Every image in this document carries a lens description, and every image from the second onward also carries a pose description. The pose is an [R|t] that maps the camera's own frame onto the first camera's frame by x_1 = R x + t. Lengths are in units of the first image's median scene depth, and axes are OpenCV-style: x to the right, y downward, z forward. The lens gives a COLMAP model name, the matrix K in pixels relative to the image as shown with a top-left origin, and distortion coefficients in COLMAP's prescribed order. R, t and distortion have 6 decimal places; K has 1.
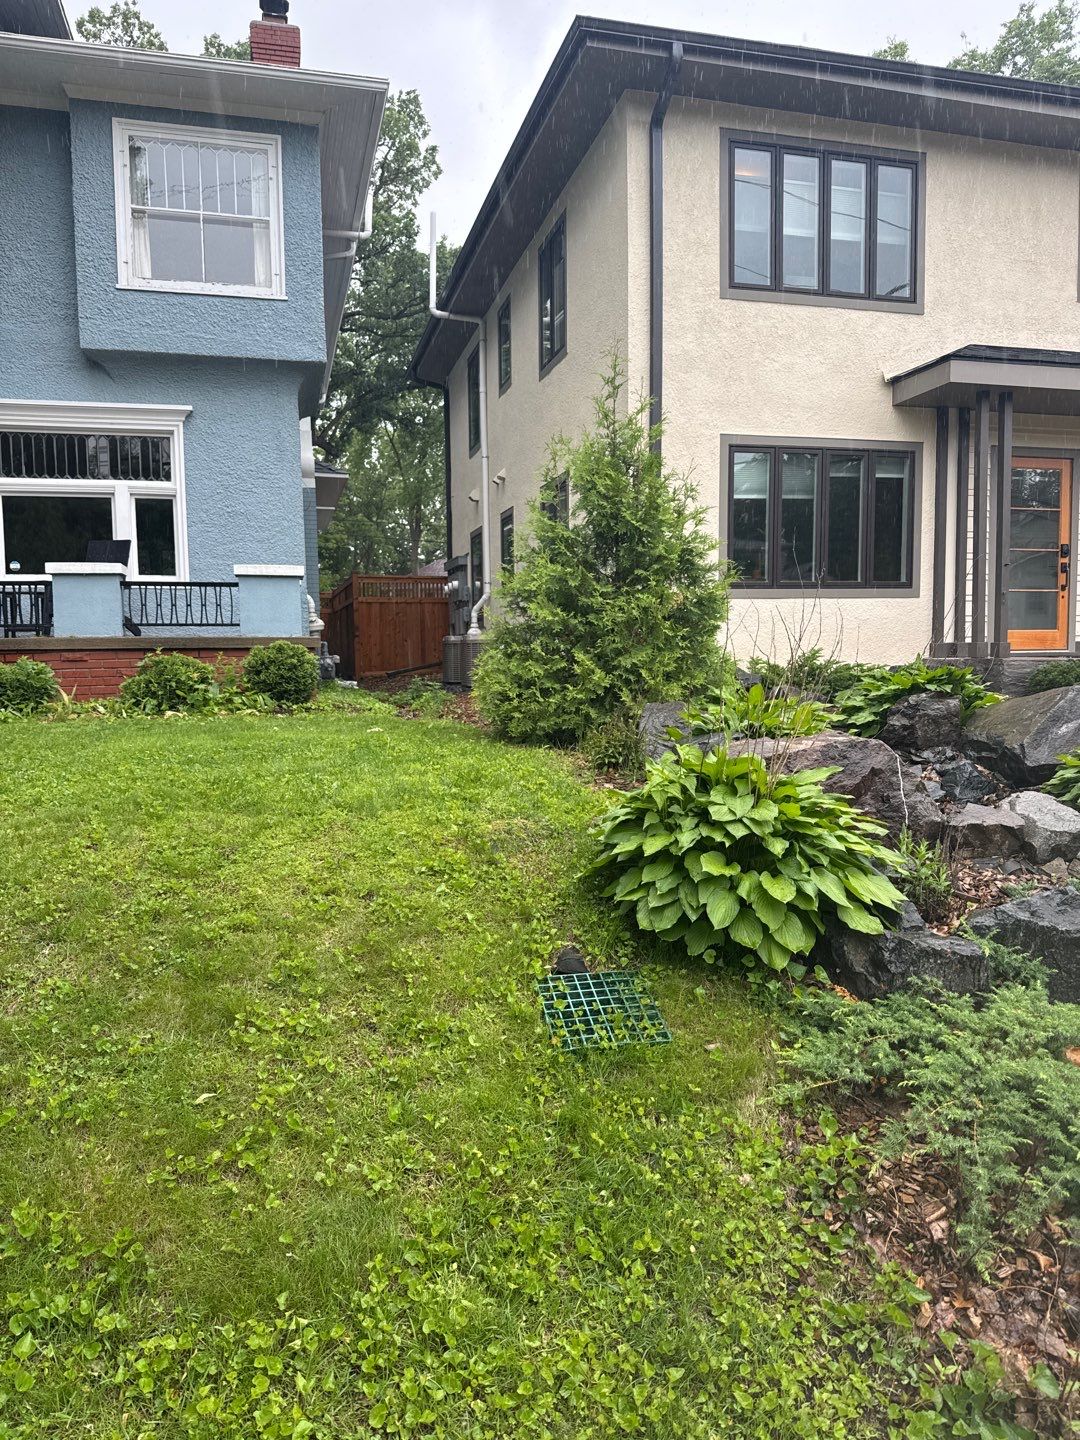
lens RADIAL K [[1008.5, 0, 540.0], [0, 1008.5, 720.0], [0, 0, 1]] dist [0.033408, -0.040144]
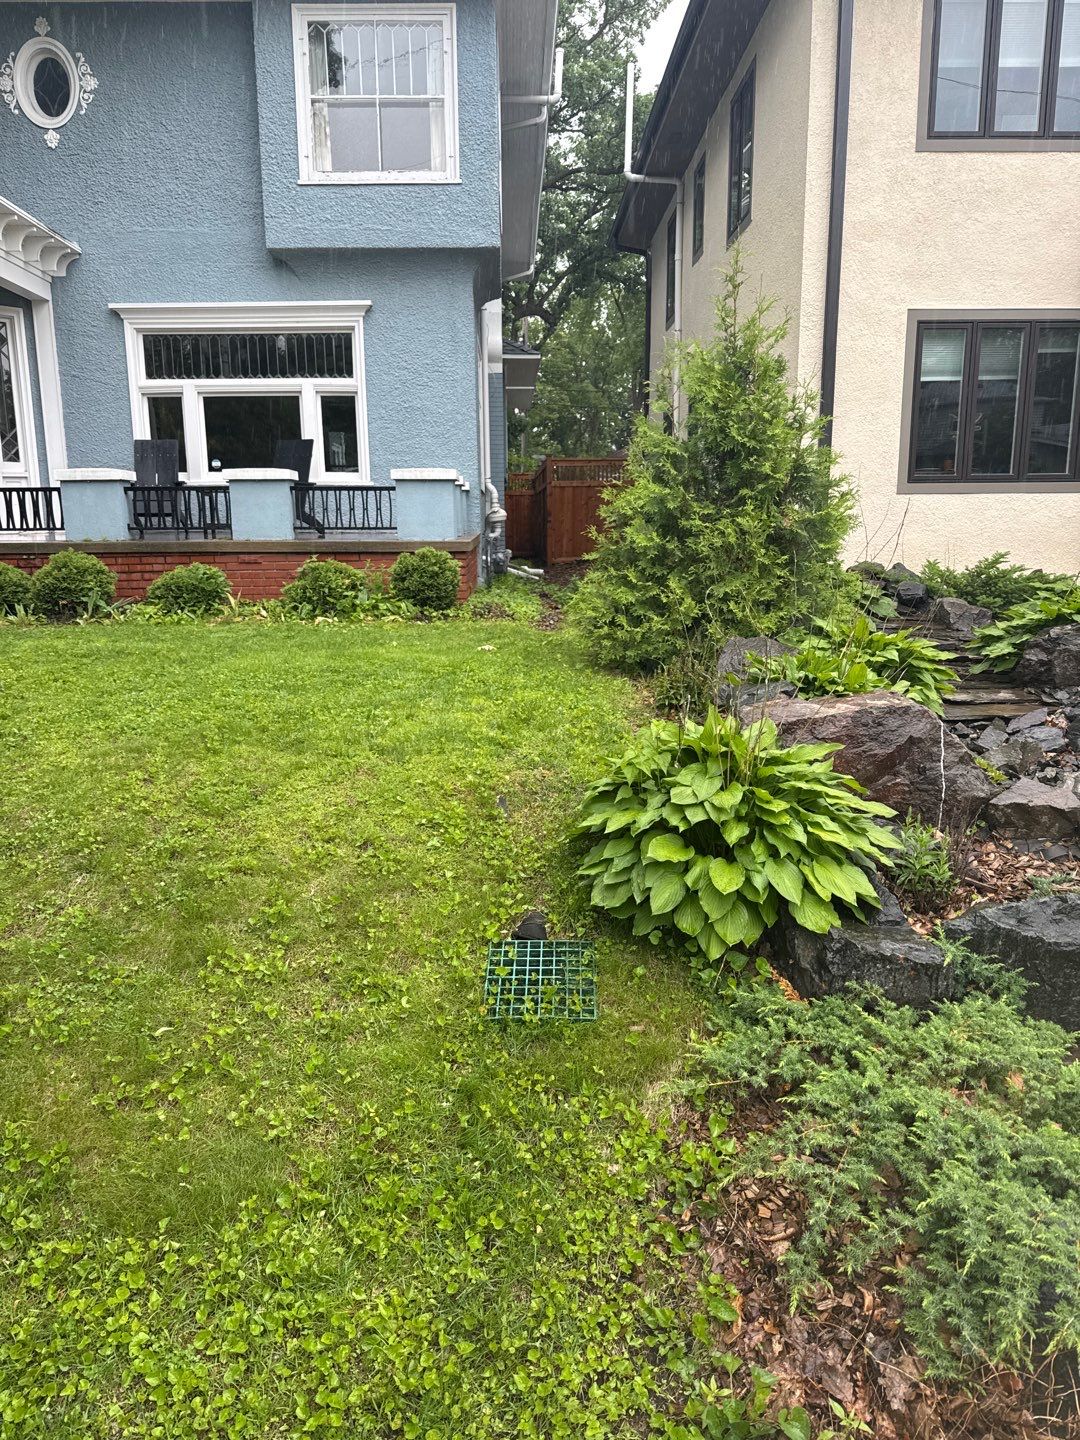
lens RADIAL K [[1008.5, 0, 540.0], [0, 1008.5, 720.0], [0, 0, 1]] dist [0.033408, -0.040144]
pose [[0.973790, 0.046417, -0.222660, 0.247797], [-0.017755, 0.991481, 0.129039, -0.100967], [0.226753, -0.121704, 0.966318, 0.023008]]
